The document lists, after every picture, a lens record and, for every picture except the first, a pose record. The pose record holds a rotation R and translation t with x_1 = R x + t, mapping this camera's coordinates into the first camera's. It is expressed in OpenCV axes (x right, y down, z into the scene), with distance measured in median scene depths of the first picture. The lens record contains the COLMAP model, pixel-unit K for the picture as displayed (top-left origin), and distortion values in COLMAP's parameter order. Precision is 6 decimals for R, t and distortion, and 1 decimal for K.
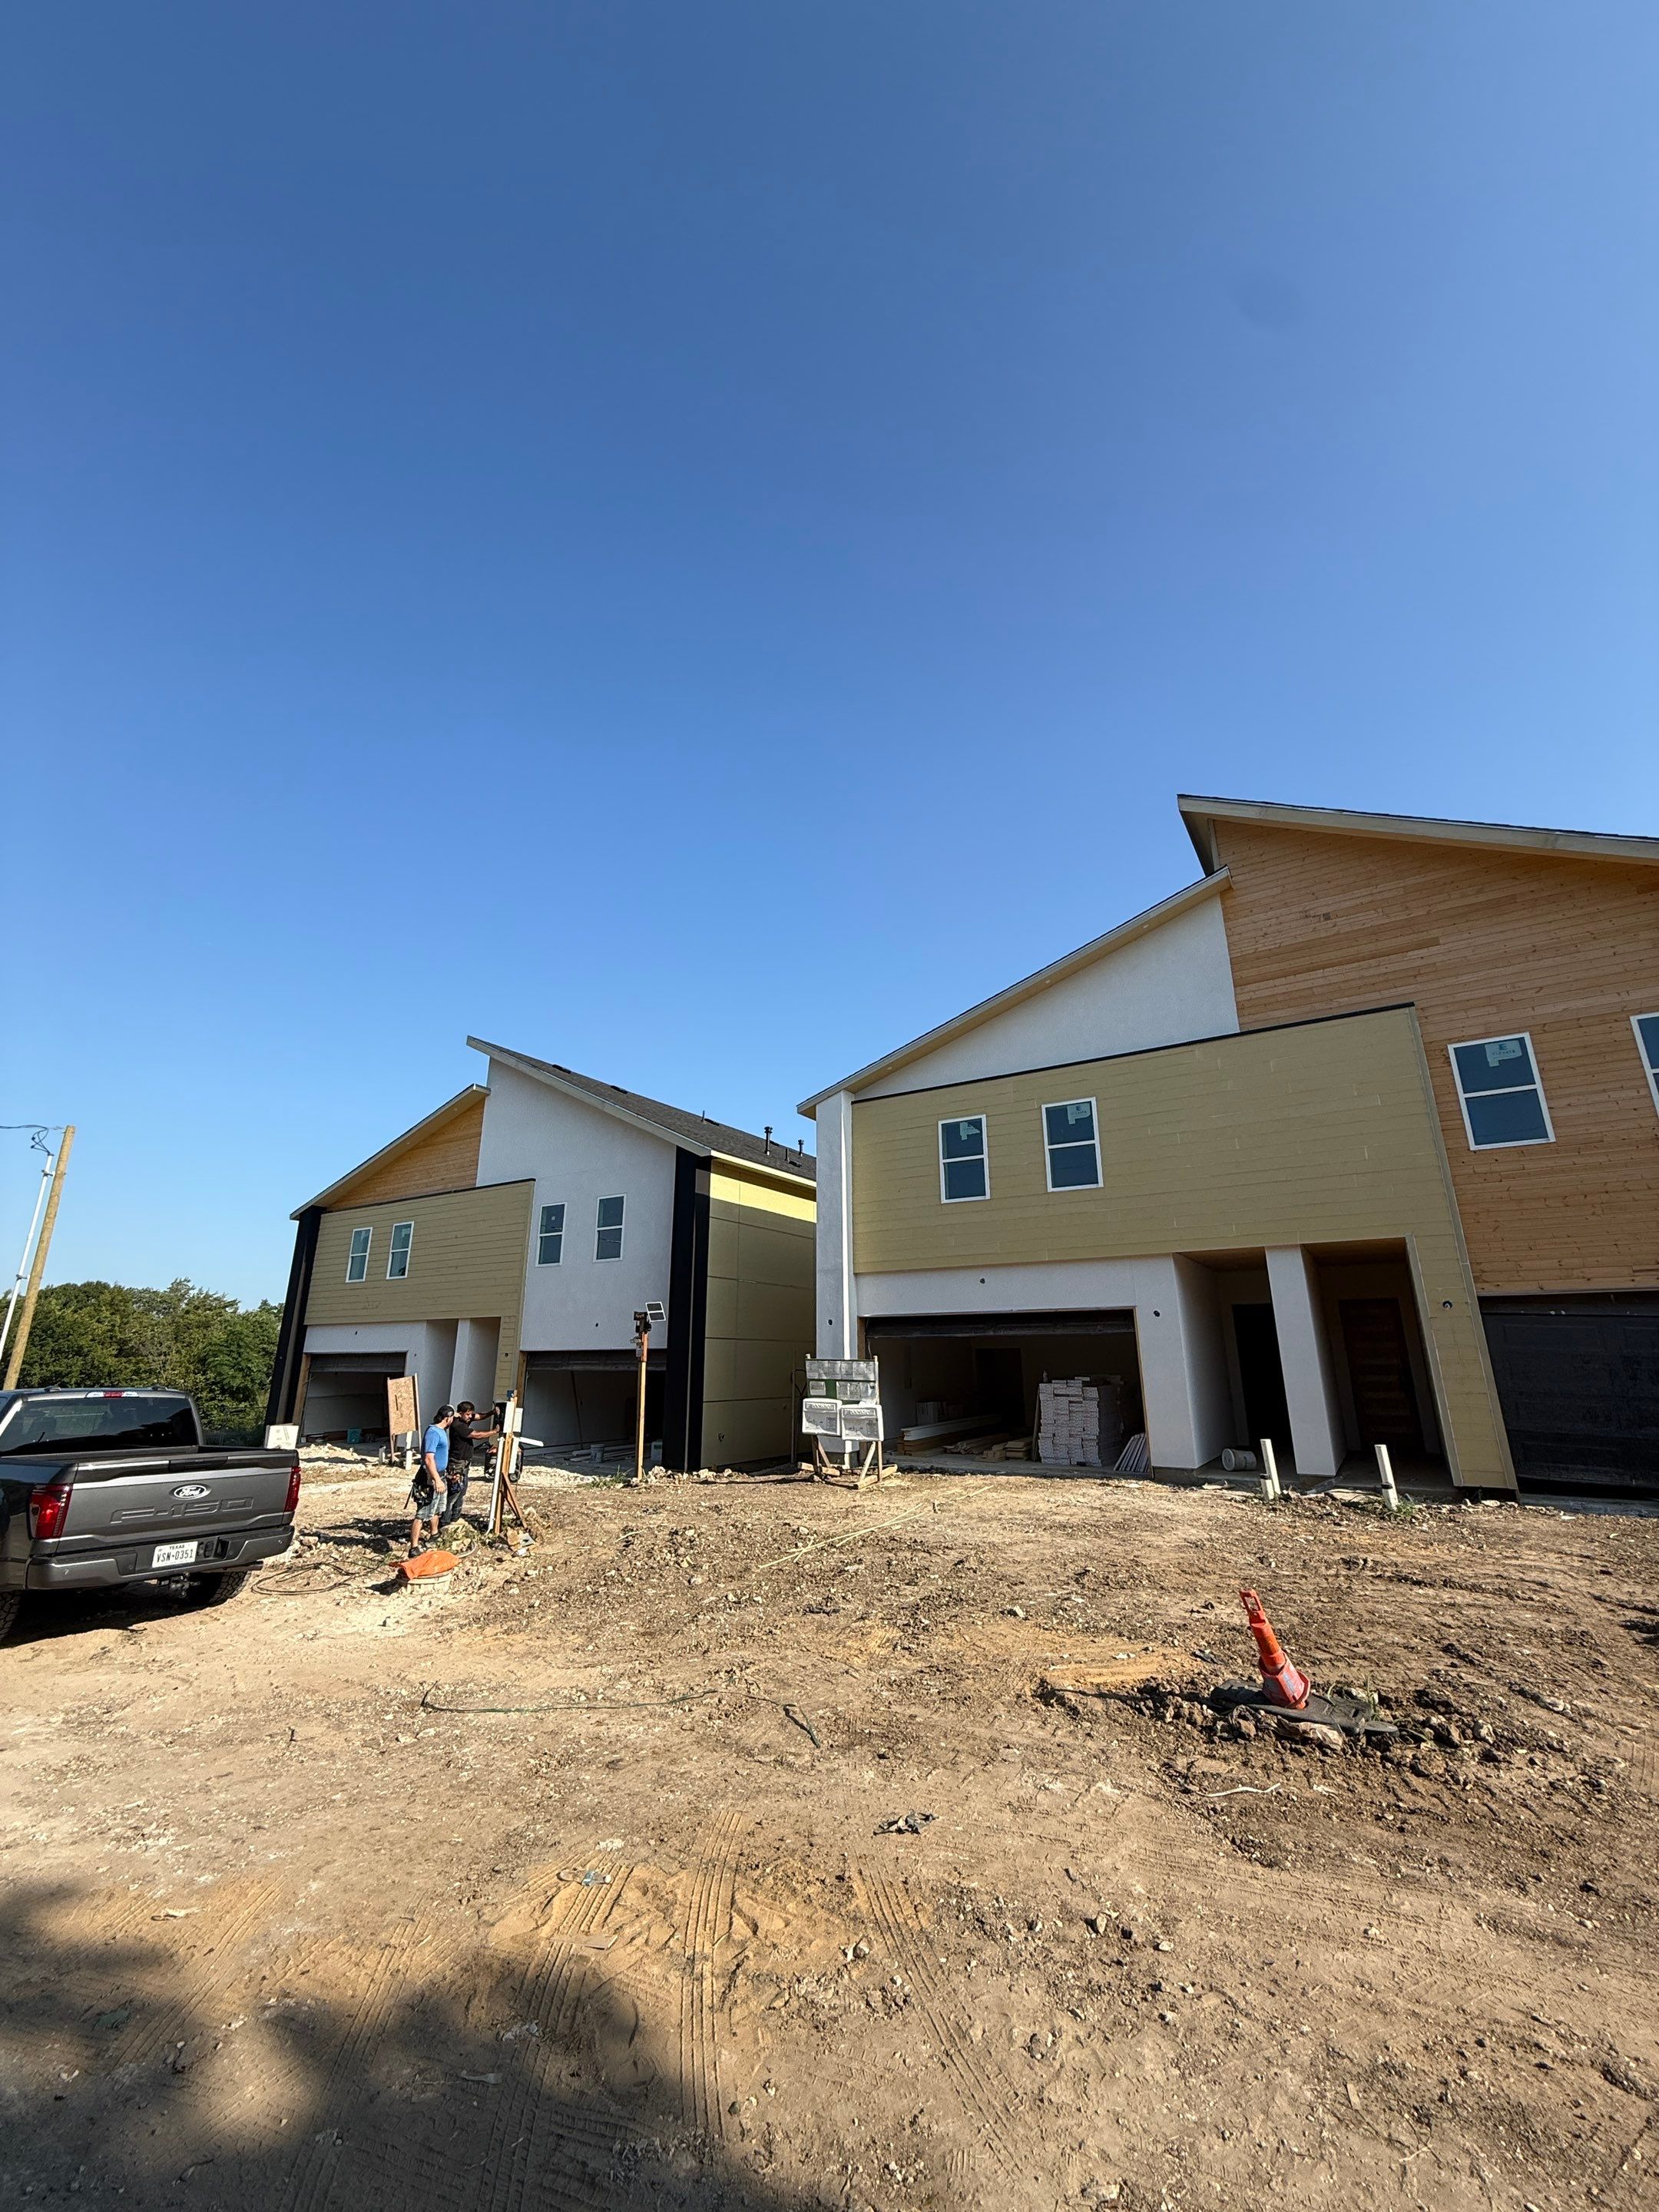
lens RADIAL K [[871.9, 0, 827.1], [0, 871.9, 1115.3], [0, 0, 1]] dist [-0.003431, 0.002279]
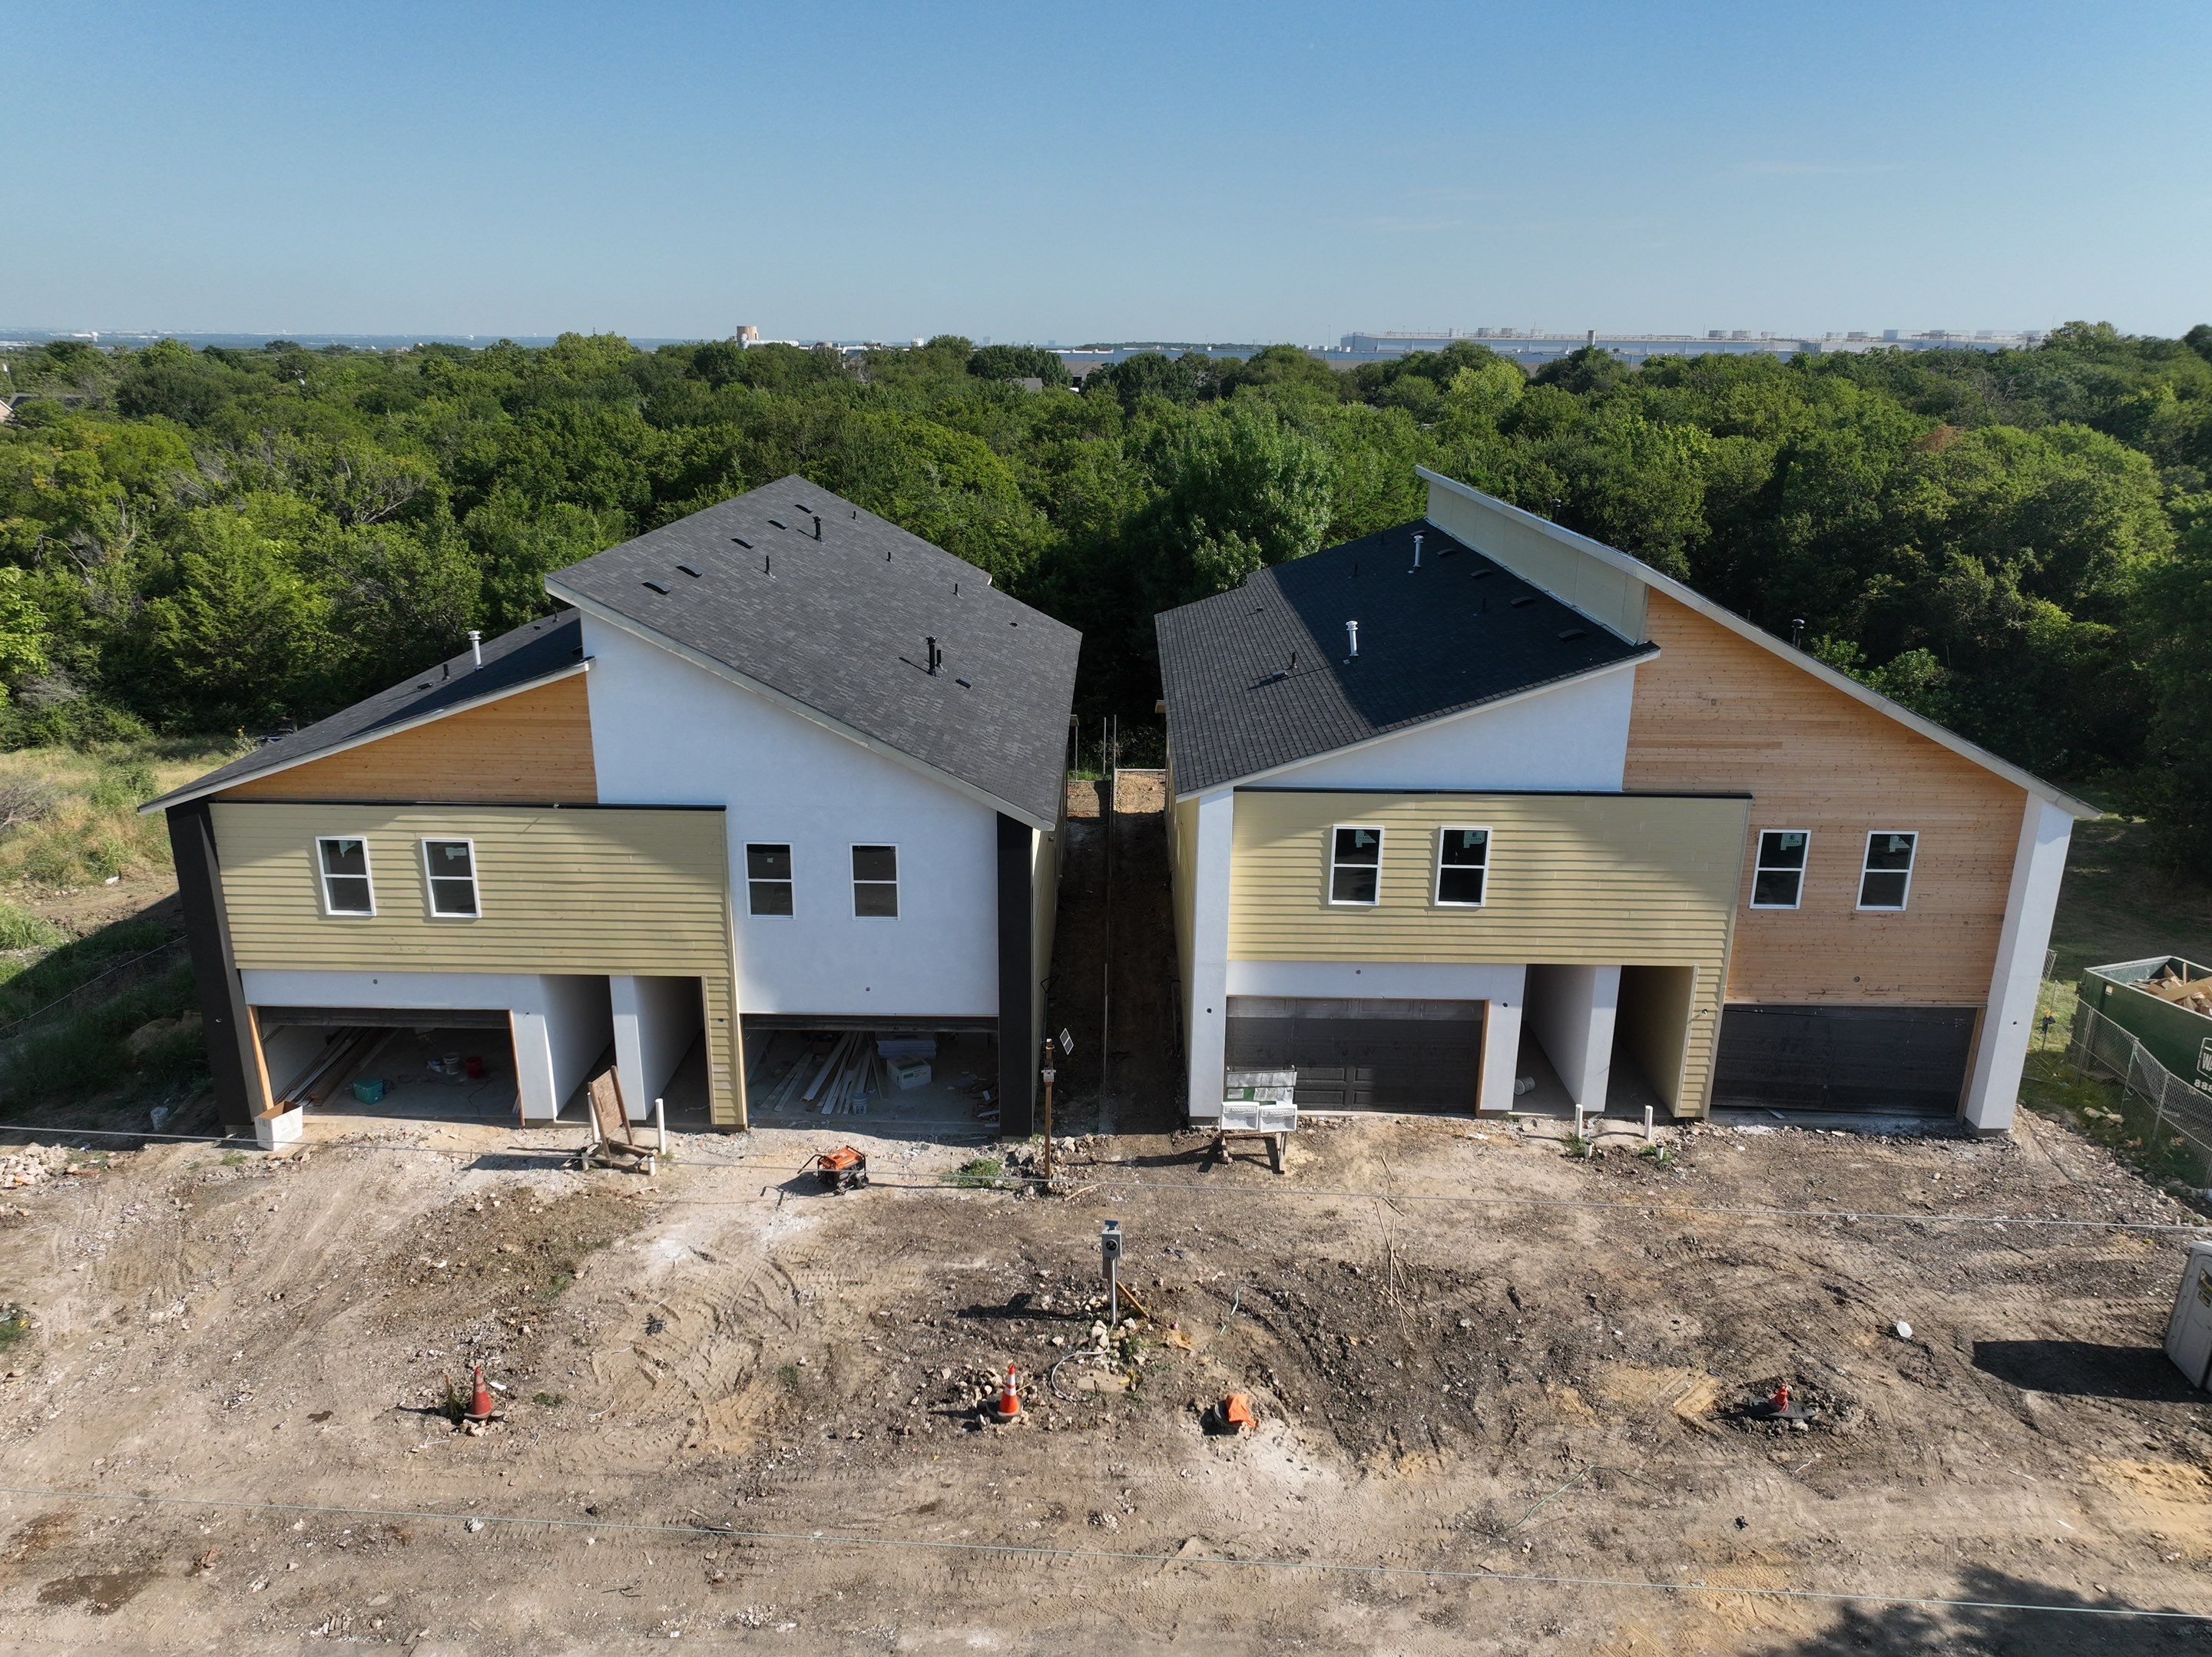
lens RADIAL K [[1549.4, 0, 1098.1], [0, 1549.4, 819.7], [0, 0, 1]] dist [0.040897, -0.044520]
pose [[0.853222, -0.141121, 0.502093, -1.124929], [-0.158734, 0.846762, 0.507737, -0.972445], [-0.496806, -0.512912, 0.700075, -0.107094]]
